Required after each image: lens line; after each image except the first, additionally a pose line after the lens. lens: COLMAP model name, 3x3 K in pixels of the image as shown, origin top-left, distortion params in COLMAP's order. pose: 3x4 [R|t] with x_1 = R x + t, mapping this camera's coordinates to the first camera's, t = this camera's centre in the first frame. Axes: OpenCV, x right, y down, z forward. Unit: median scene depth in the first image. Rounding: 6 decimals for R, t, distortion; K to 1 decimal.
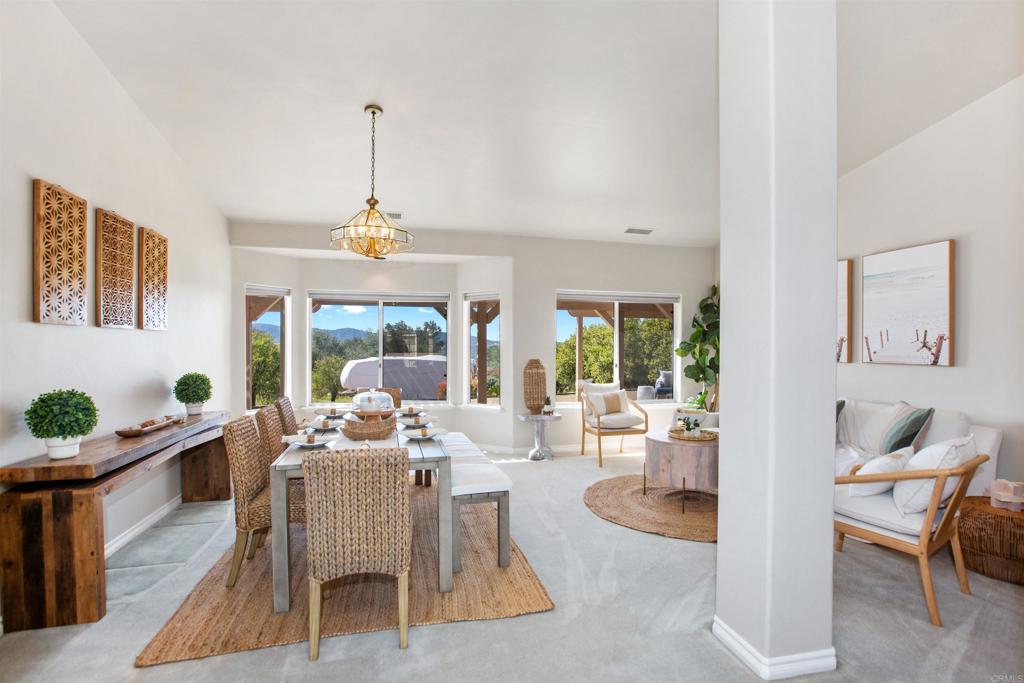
lens RADIAL K [[478.4, 0, 514.8], [0, 478.4, 351.0], [0, 0, 1]] dist [-0.039952, 0.002233]
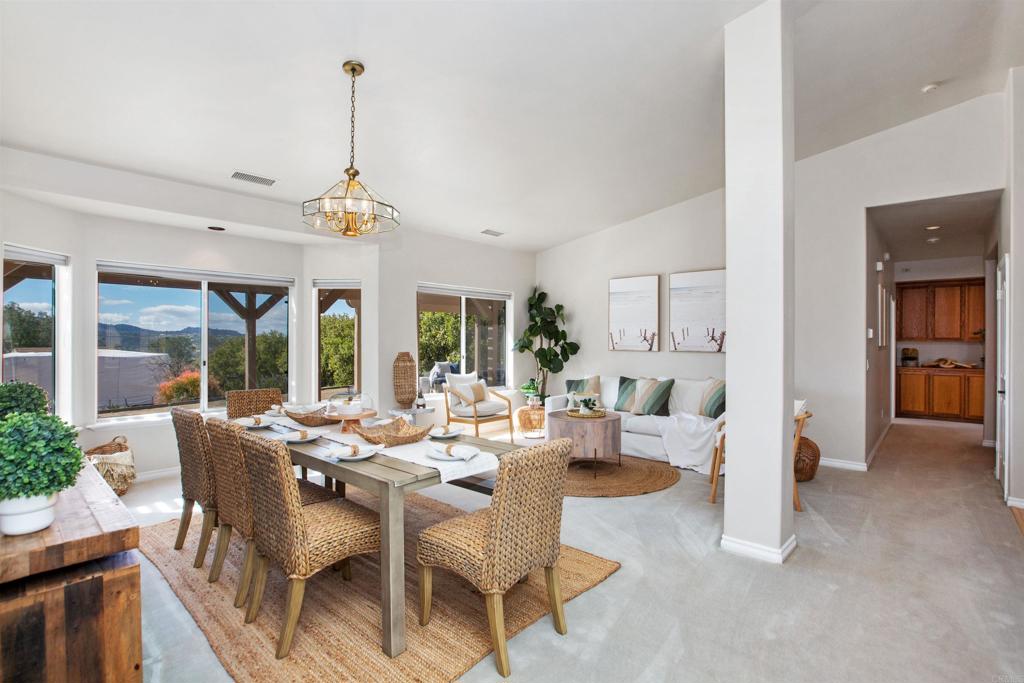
lens RADIAL K [[478.4, 0, 514.3], [0, 478.4, 339.6], [0, 0, 1]] dist [-0.039952, 0.002233]
pose [[0.831939, 0.000832, 0.554866, -0.415577], [0.003027, 0.999977, -0.006039, -0.001795], [-0.554858, 0.006704, 0.831918, 0.093211]]
